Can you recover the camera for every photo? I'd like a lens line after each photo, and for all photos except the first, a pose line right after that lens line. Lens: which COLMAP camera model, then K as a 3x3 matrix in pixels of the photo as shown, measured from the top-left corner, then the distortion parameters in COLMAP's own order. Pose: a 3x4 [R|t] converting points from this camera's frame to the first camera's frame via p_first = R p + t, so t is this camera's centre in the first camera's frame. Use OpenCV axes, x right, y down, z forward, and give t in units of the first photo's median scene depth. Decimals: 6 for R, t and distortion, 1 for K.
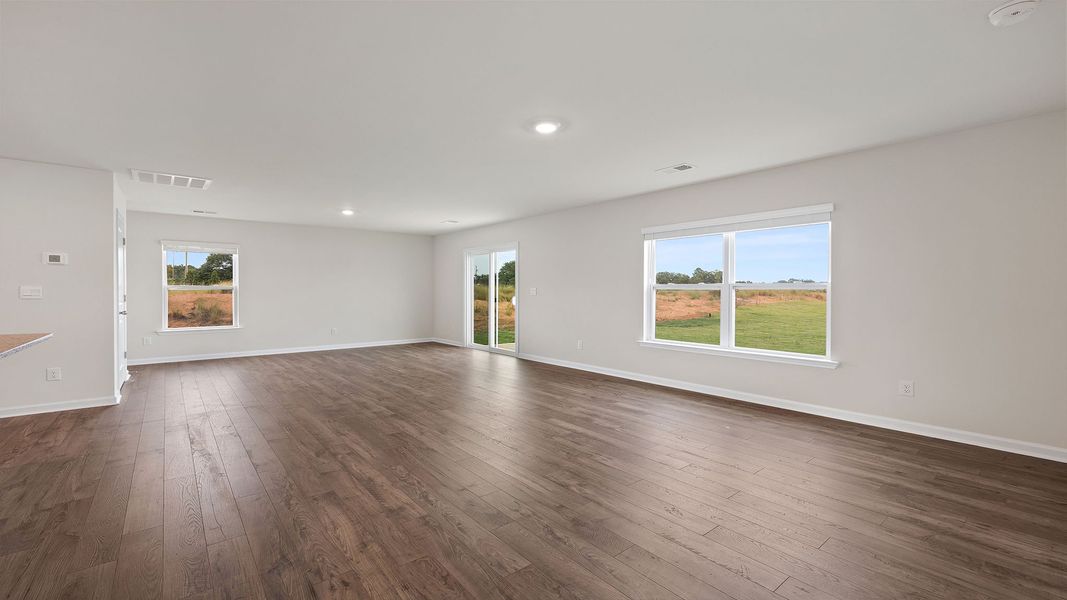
lens RADIAL K [[453.1, 0, 534.2], [0, 453.1, 291.1], [0, 0, 1]] dist [0.002438, -0.000689]
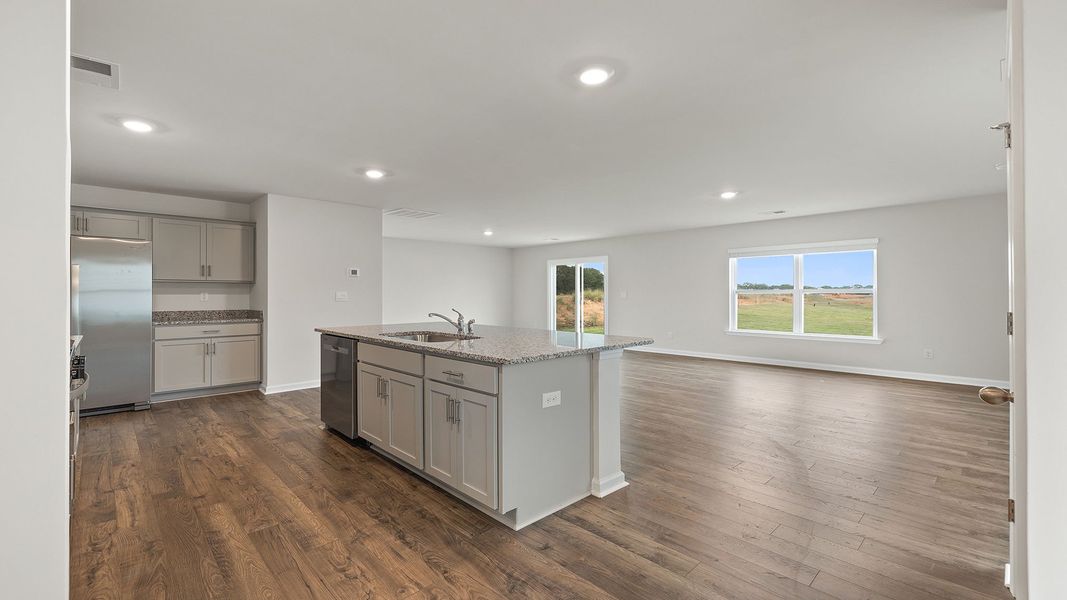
lens RADIAL K [[453.1, 0, 529.0], [0, 453.1, 293.1], [0, 0, 1]] dist [0.002438, -0.000689]
pose [[0.997149, -0.001920, 0.075427, -0.539930], [0.002264, 0.999987, -0.004475, 0.000365], [-0.075418, 0.004633, 0.997141, -0.381304]]
